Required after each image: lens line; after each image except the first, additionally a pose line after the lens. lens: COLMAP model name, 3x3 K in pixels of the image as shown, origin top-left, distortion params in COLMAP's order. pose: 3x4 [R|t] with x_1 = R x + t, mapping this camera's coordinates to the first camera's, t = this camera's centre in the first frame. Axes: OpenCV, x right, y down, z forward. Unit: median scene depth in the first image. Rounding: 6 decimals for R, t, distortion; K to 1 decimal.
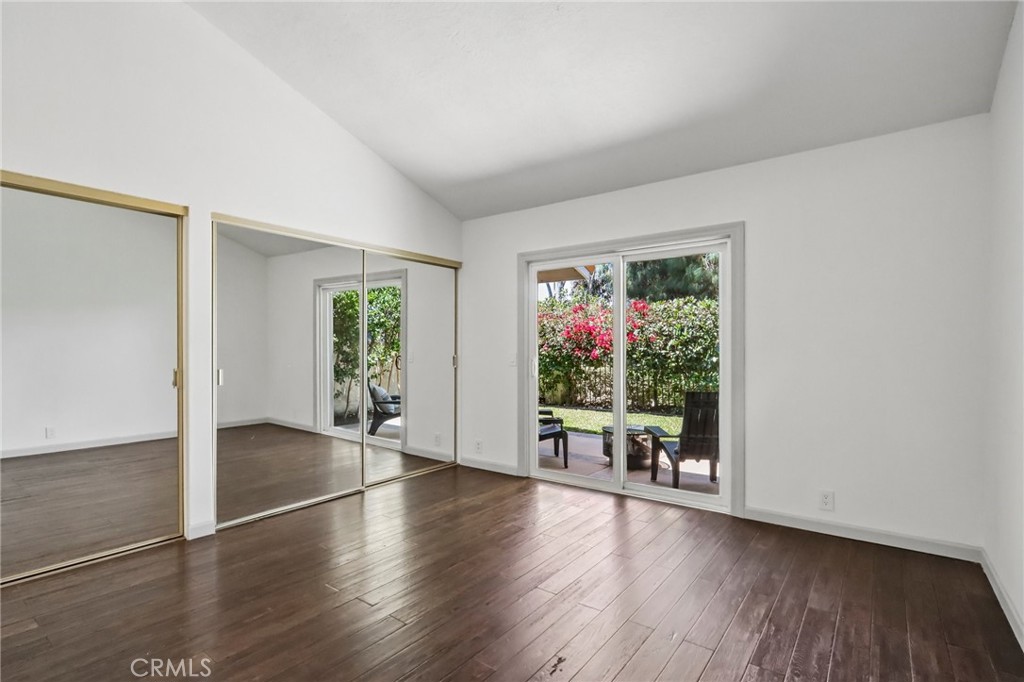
lens RADIAL K [[487.6, 0, 508.0], [0, 487.6, 341.3], [0, 0, 1]] dist [0.001278, -0.000119]
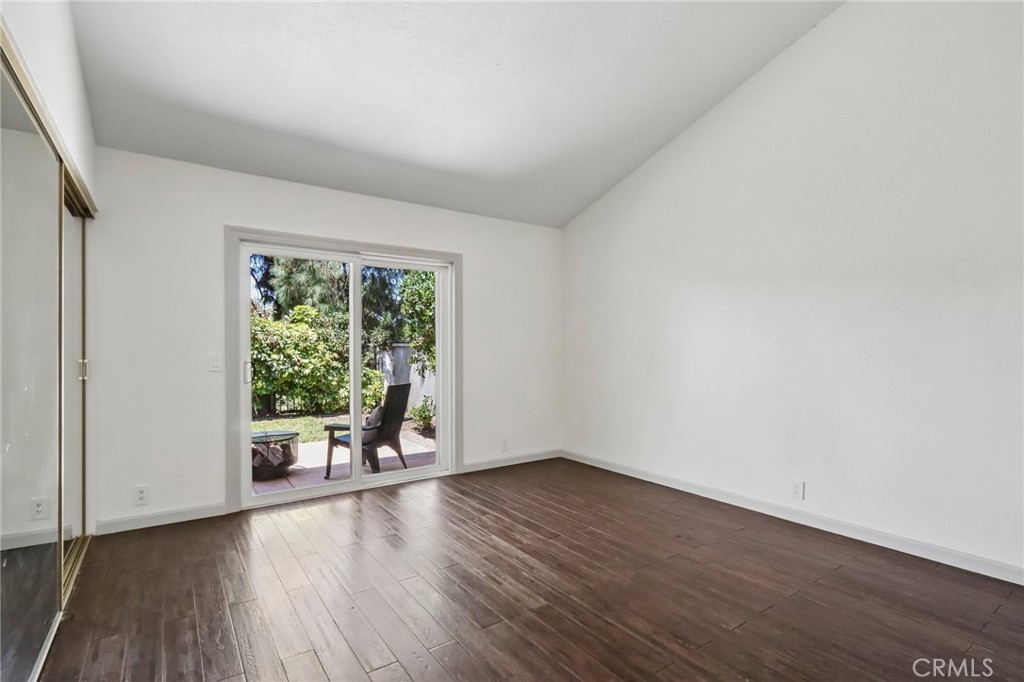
lens RADIAL K [[487.6, 0, 508.0], [0, 487.6, 341.3], [0, 0, 1]] dist [0.001278, -0.000119]
pose [[0.323512, 0.010787, 0.946163, -0.626529], [-0.014573, 0.999873, -0.006416, 0.001351], [-0.946112, -0.011713, 0.323628, 0.364824]]
